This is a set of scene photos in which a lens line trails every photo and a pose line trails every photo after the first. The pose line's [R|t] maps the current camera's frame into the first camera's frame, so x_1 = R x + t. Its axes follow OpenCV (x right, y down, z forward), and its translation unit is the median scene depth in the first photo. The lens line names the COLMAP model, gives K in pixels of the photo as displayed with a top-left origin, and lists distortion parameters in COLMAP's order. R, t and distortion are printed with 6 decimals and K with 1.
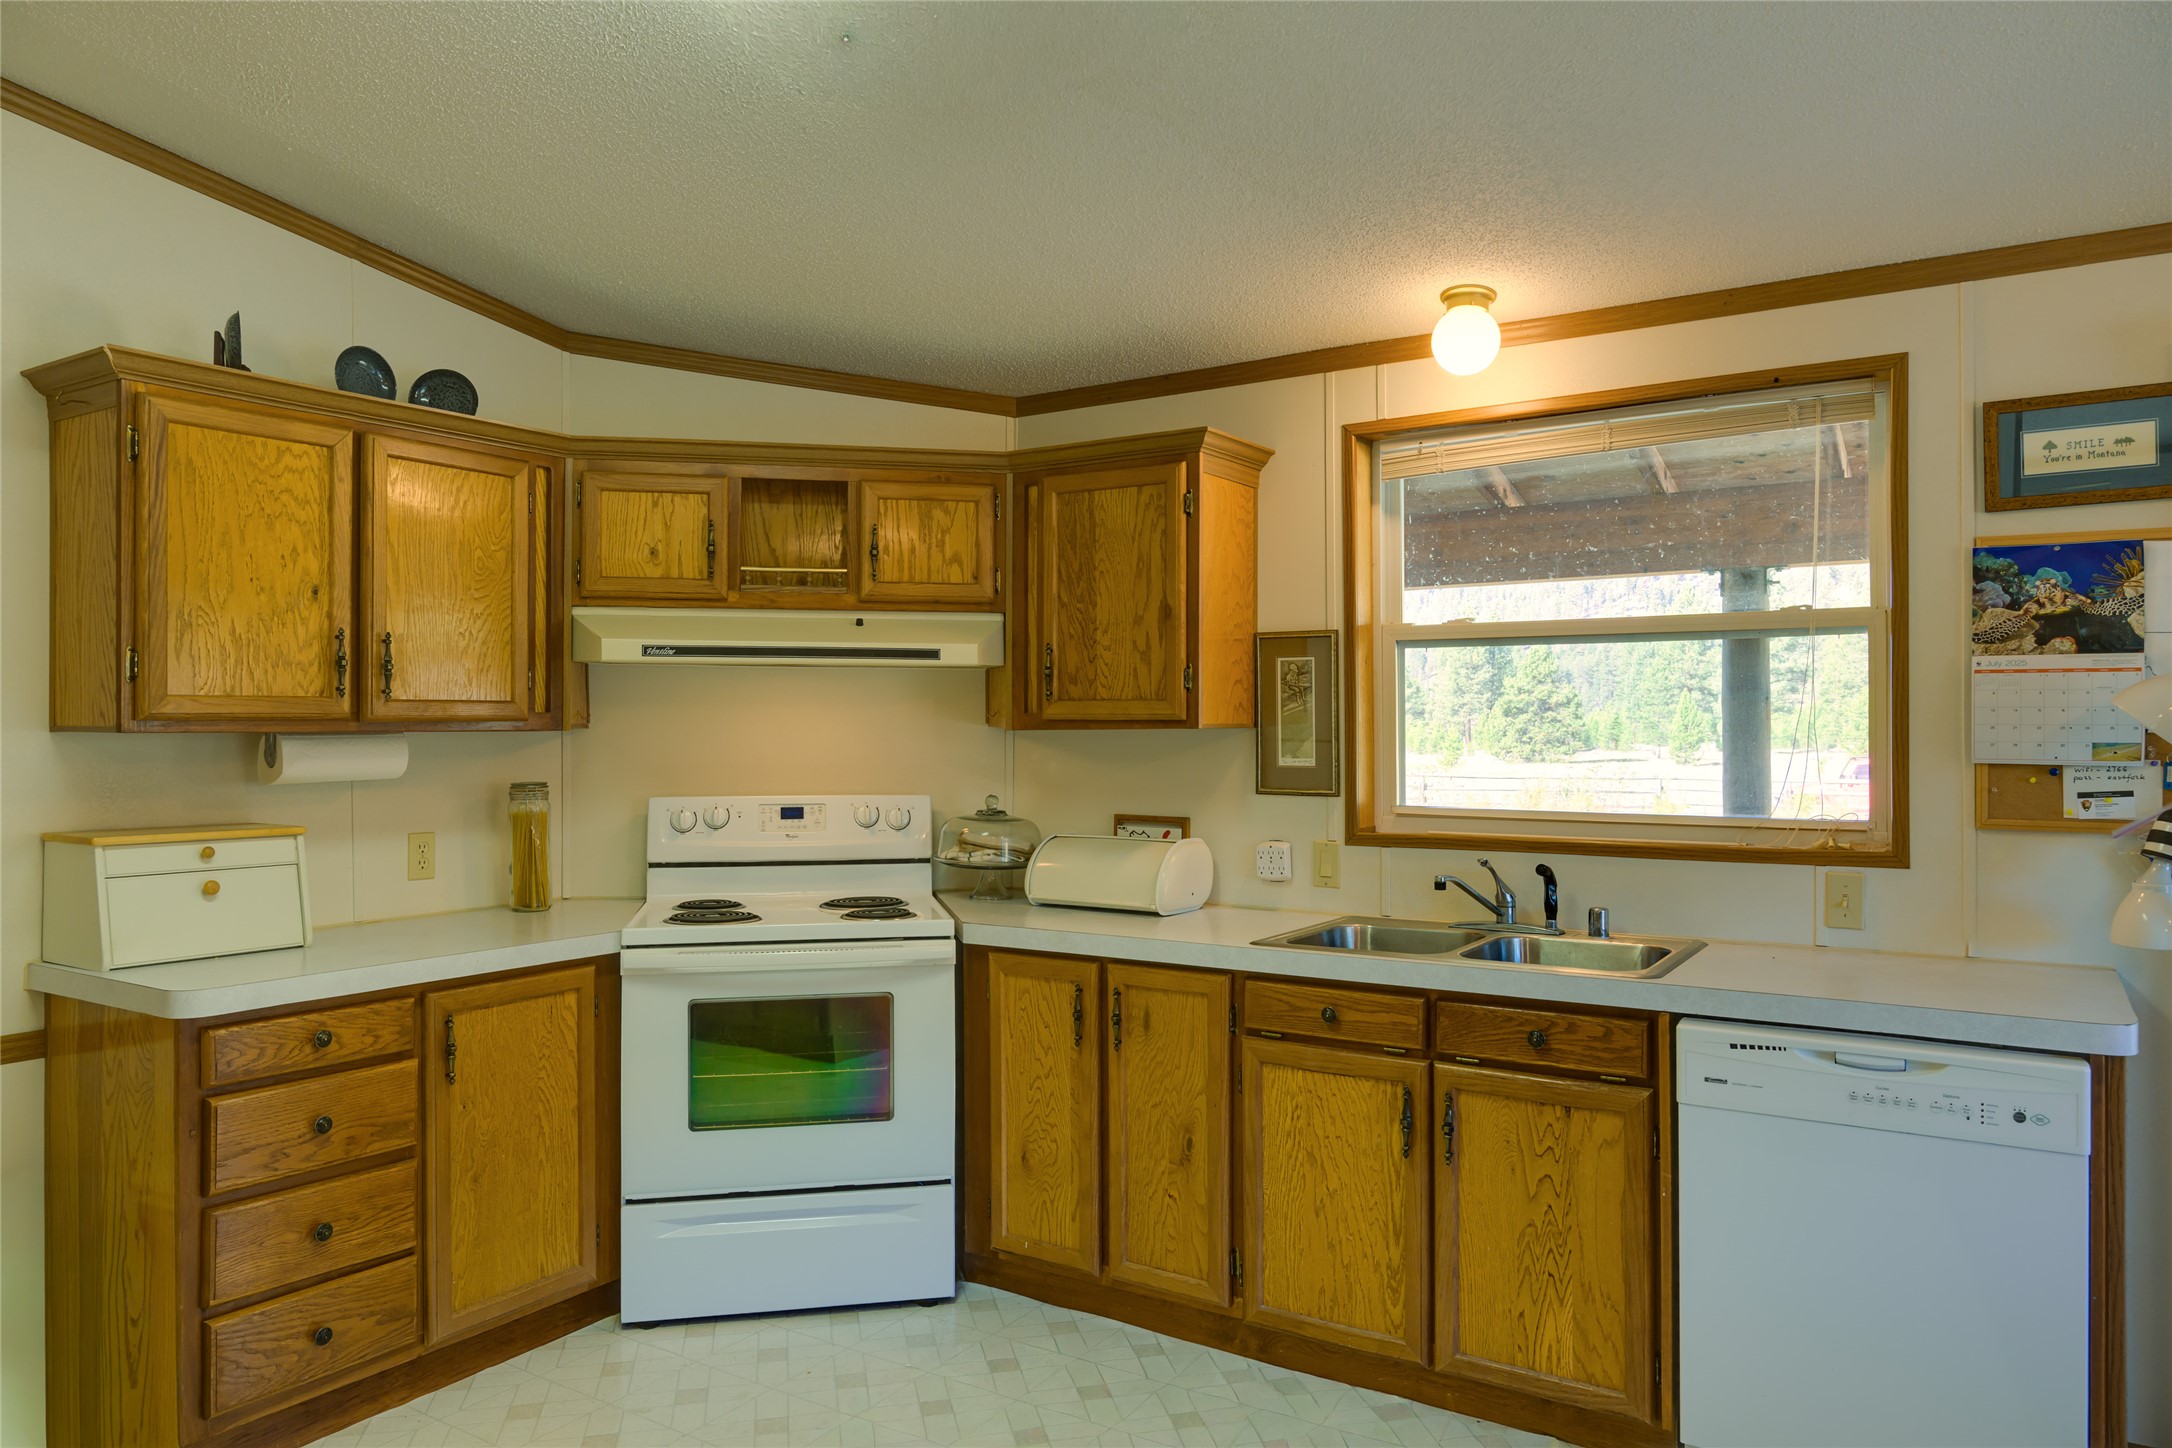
lens RADIAL K [[1433.6, 0, 1086.0], [0, 1433.6, 724.0], [0, 0, 1]] dist [-0.003631, -0.000251]
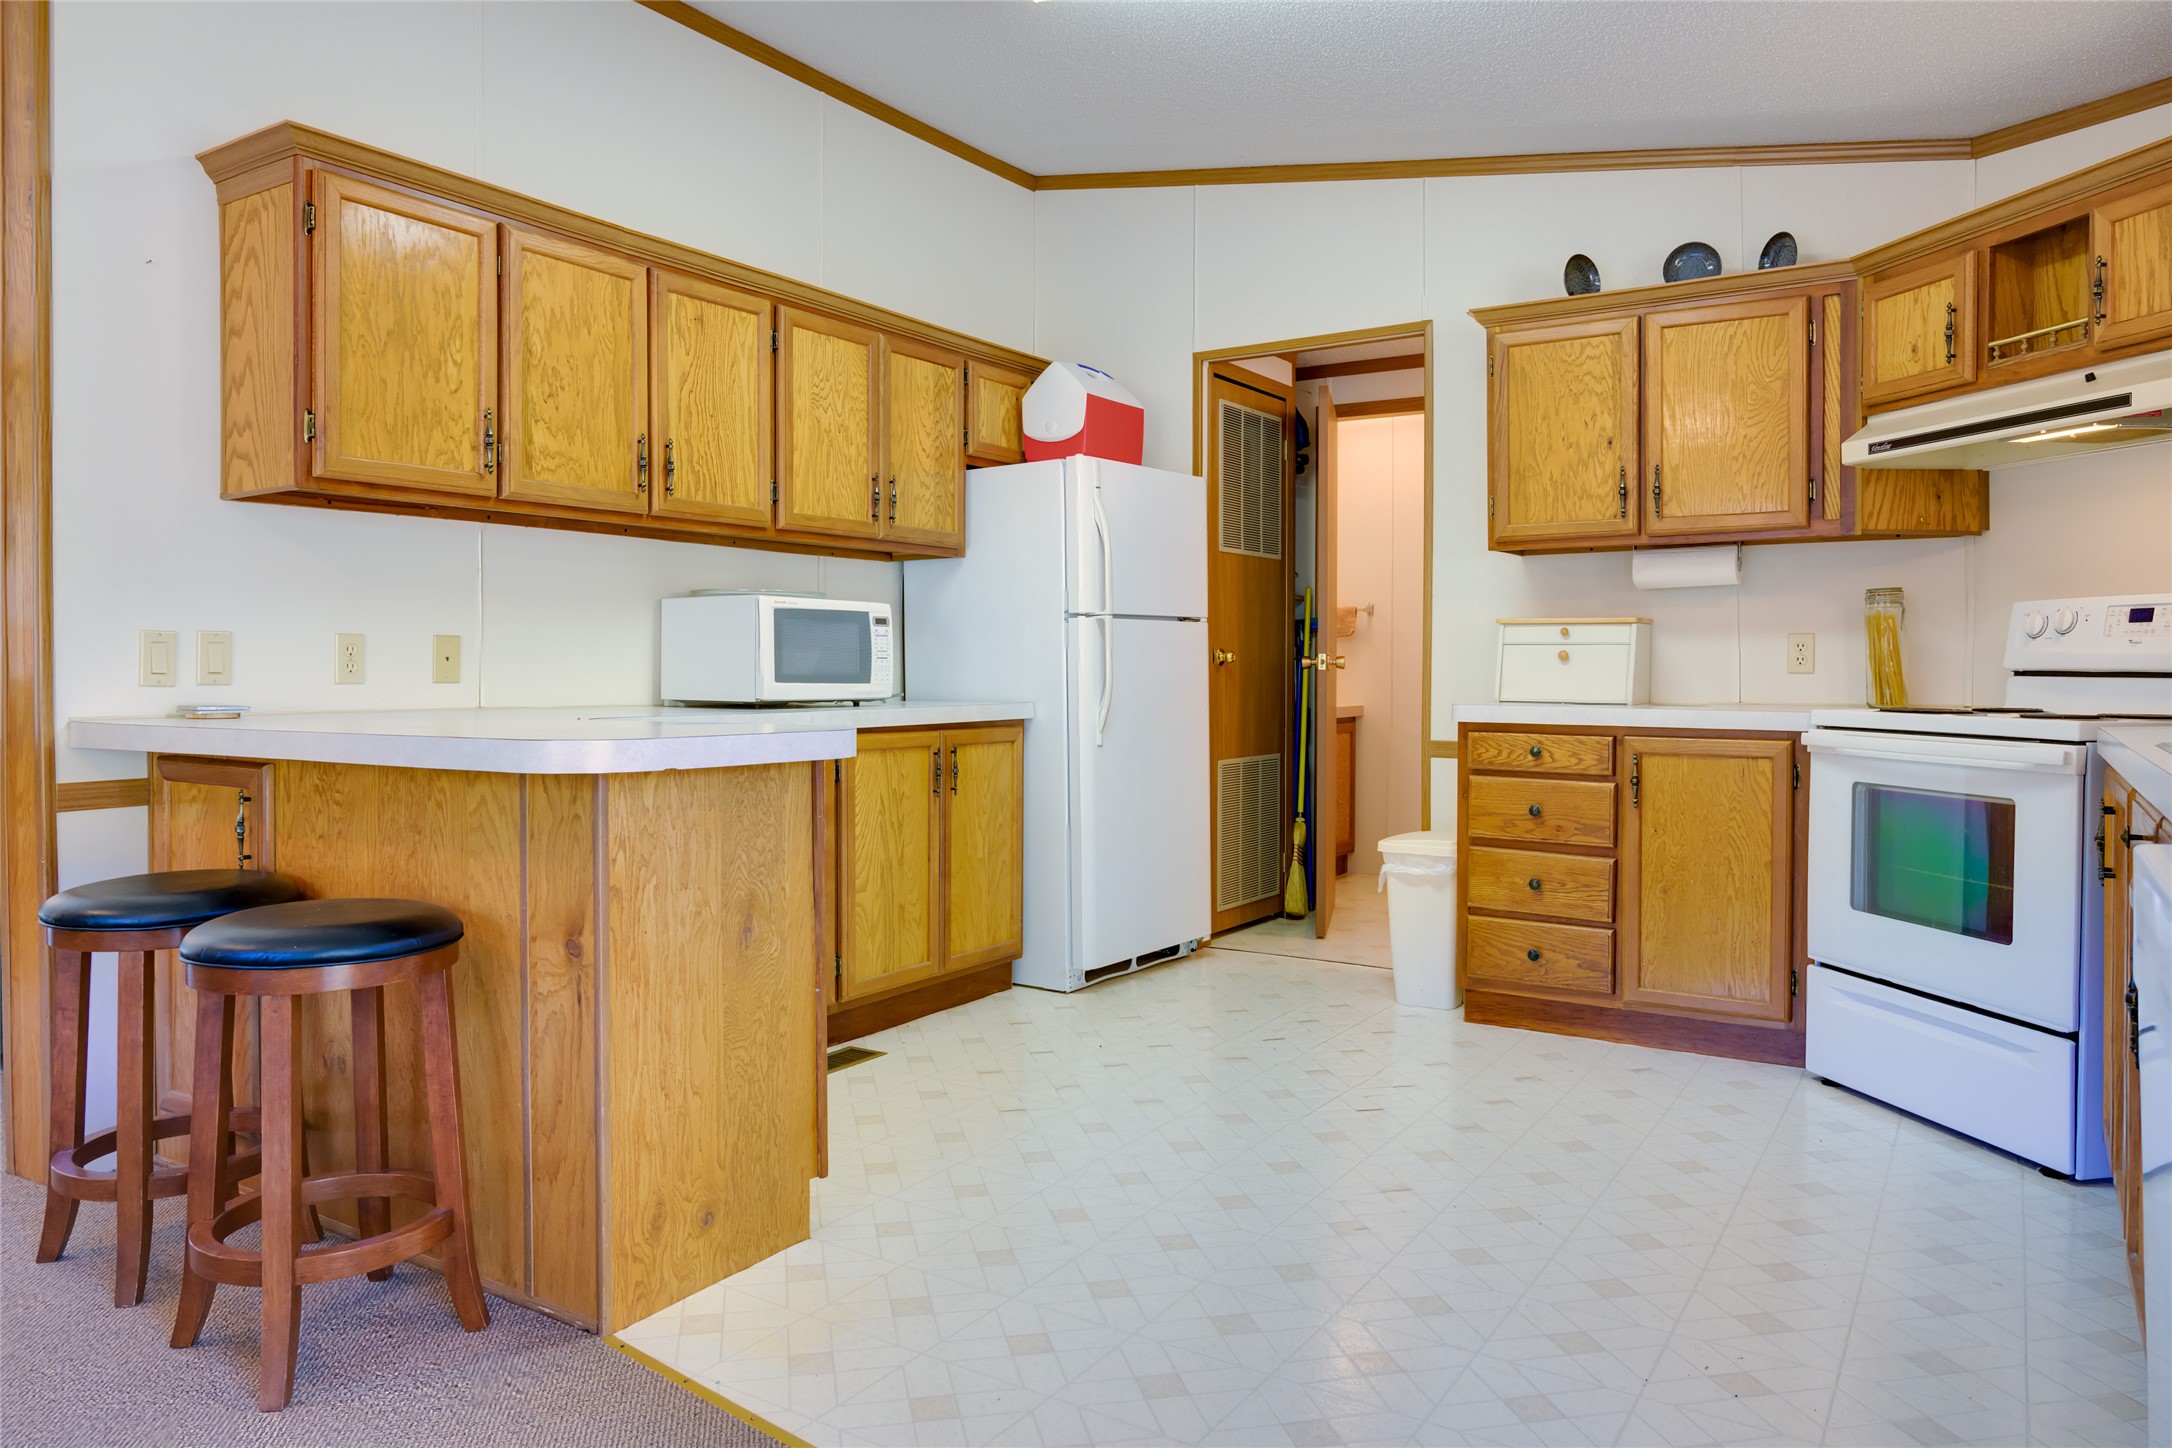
lens RADIAL K [[1432.7, 0, 1065.8], [0, 1432.7, 692.2], [0, 0, 1]] dist [-0.003946, 0.000670]
pose [[-0.004166, 0.022563, -0.999737, 0.815917], [-0.000150, 0.999745, 0.022563, 0.112858], [0.999991, 0.000244, -0.004162, 0.470116]]
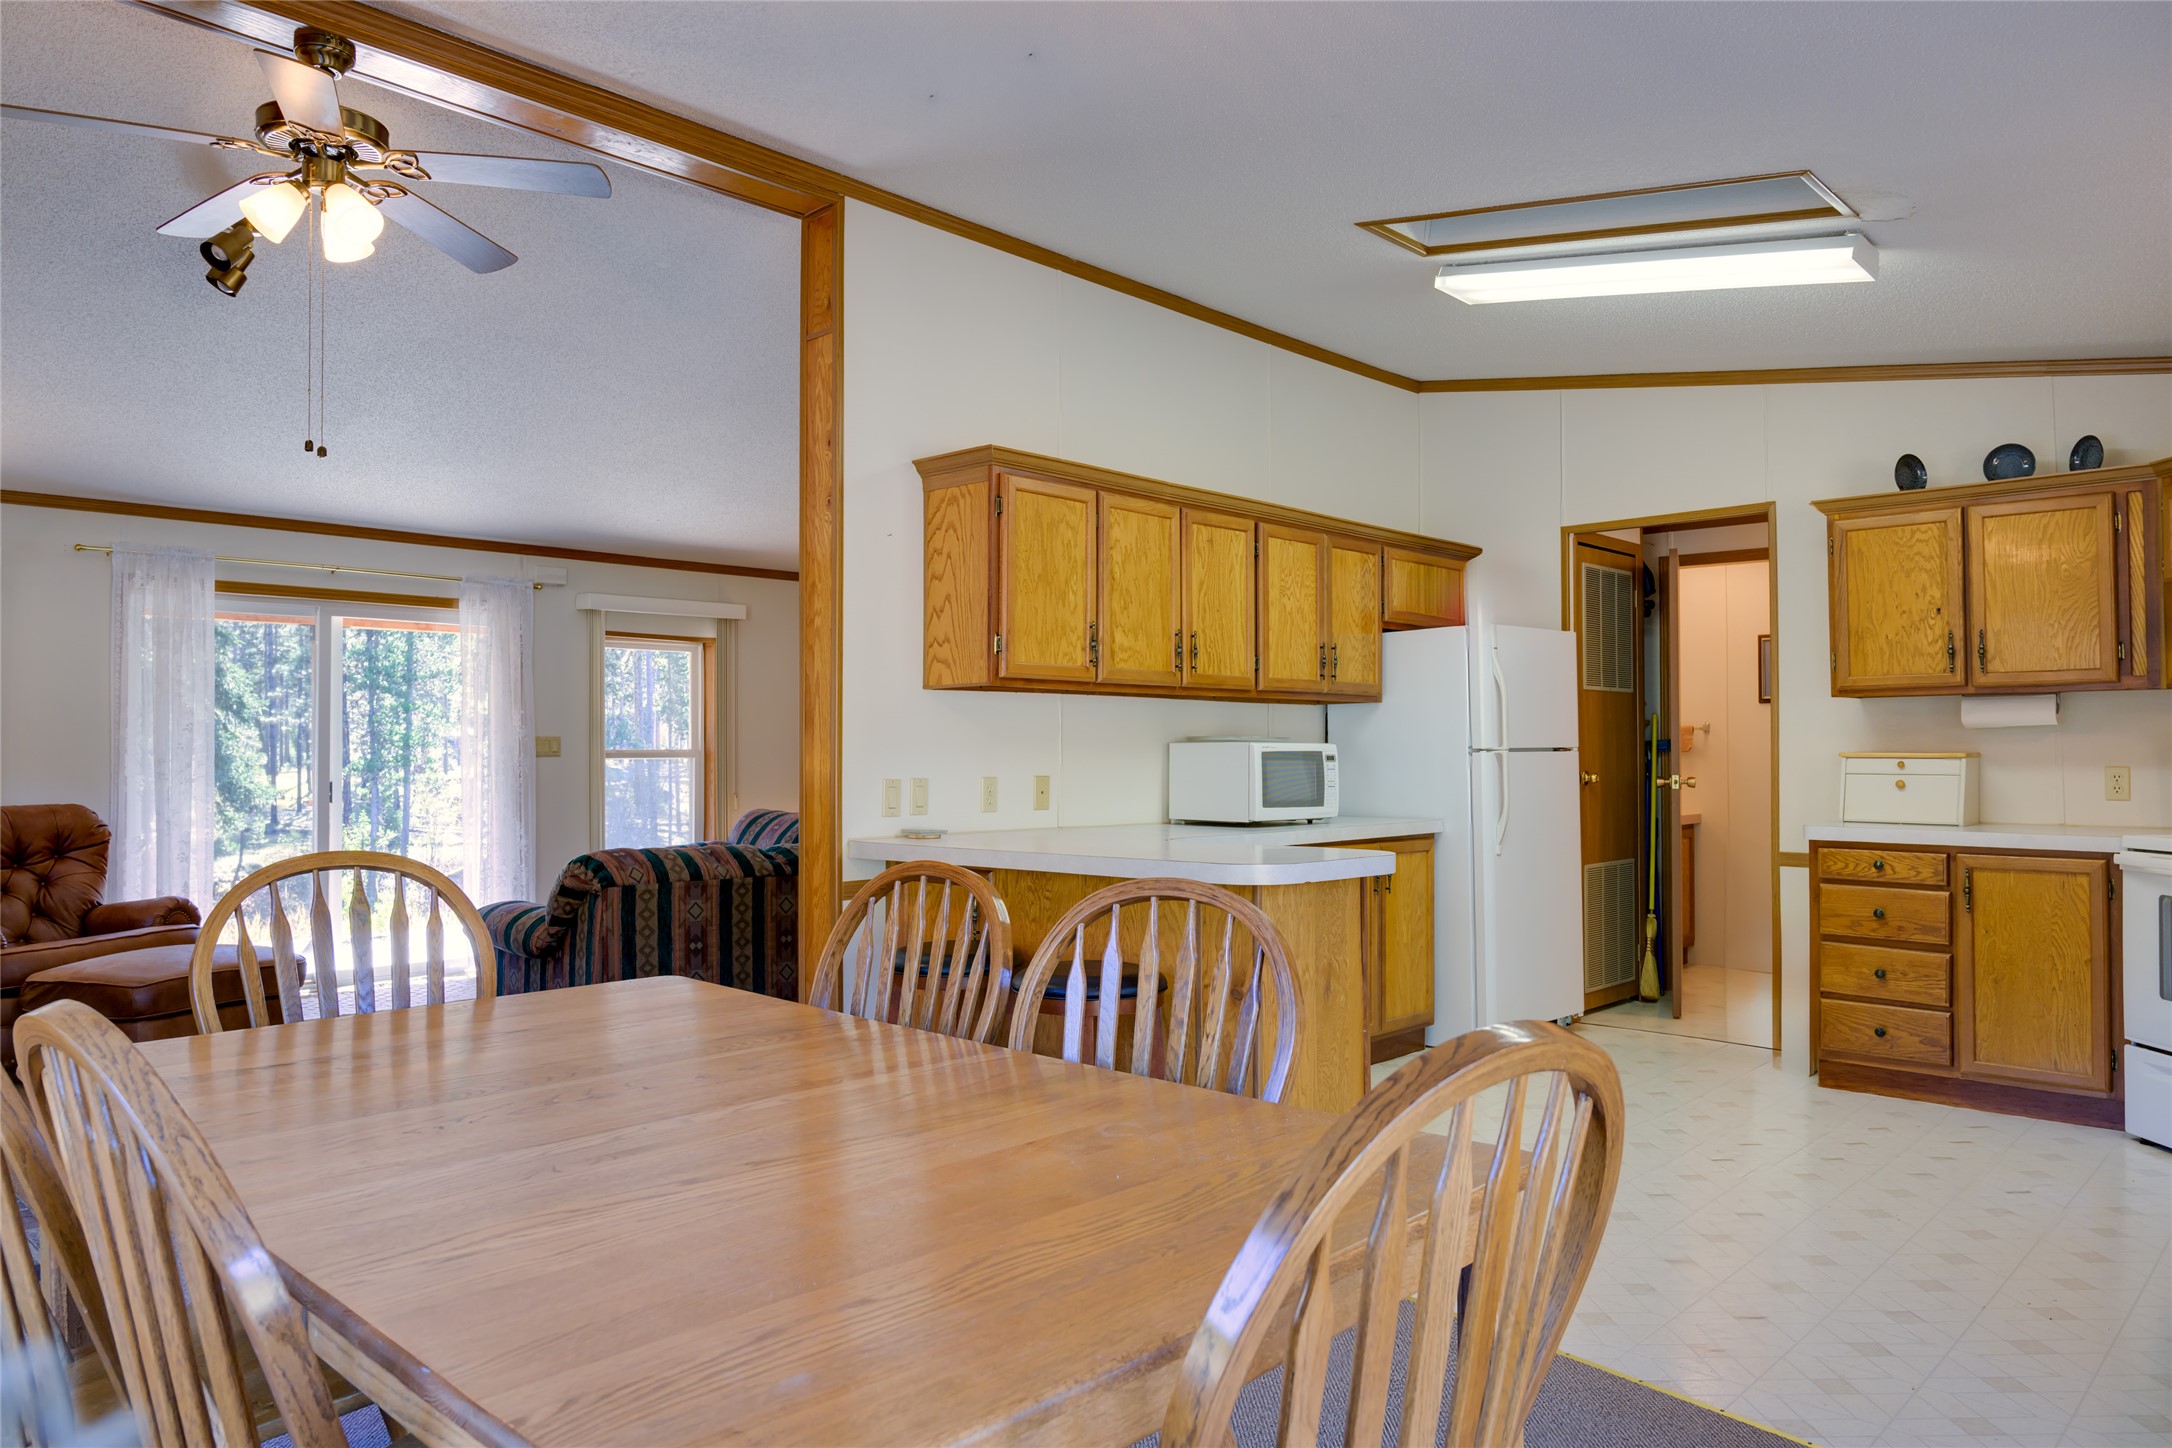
lens RADIAL K [[1433.6, 0, 1086.0], [0, 1433.6, 724.0], [0, 0, 1]] dist [-0.003631, -0.000251]
pose [[-0.174407, -0.014184, -0.984571, 1.237965], [0.003046, 0.999884, -0.014944, 0.060445], [0.984669, -0.005605, -0.174344, 0.302519]]
